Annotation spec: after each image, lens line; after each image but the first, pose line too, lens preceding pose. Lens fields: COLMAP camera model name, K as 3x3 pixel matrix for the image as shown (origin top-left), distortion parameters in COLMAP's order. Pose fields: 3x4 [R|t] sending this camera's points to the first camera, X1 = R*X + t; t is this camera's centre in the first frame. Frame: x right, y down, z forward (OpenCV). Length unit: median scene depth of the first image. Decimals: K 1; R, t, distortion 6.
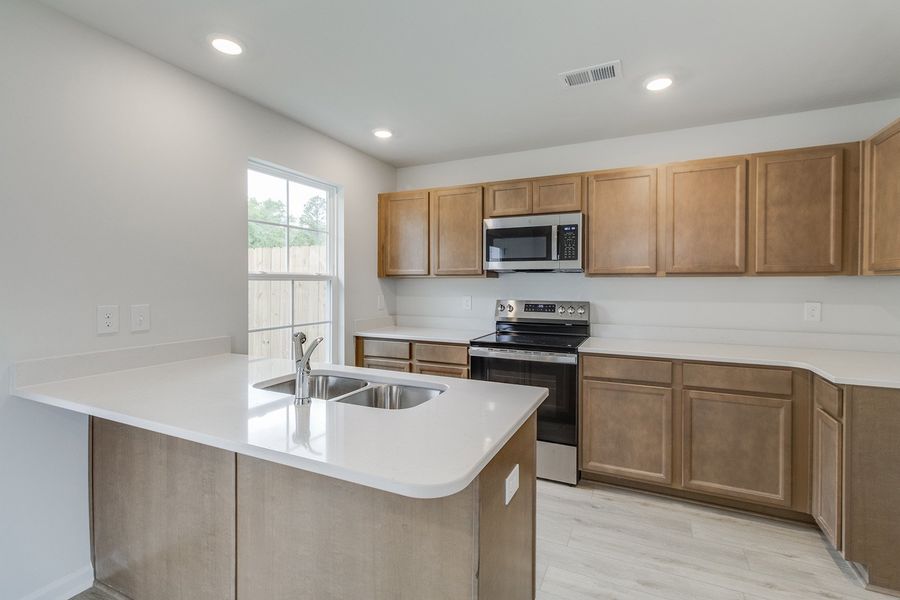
lens RADIAL K [[416.2, 0, 443.5], [0, 416.2, 287.1], [0, 0, 1]] dist [-0.001554, 0.000363]
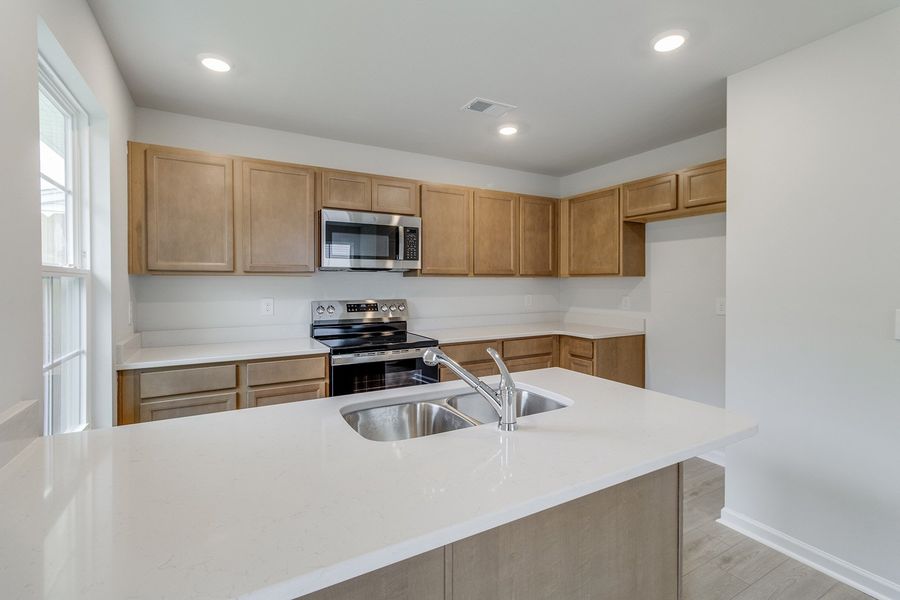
lens RADIAL K [[416.2, 0, 471.5], [0, 416.2, 286.3], [0, 0, 1]] dist [-0.001554, 0.000363]
pose [[0.558274, -0.010549, 0.829589, -0.479188], [0.008543, 0.999939, 0.006967, -0.004977], [-0.829613, 0.003197, 0.558330, 0.269680]]
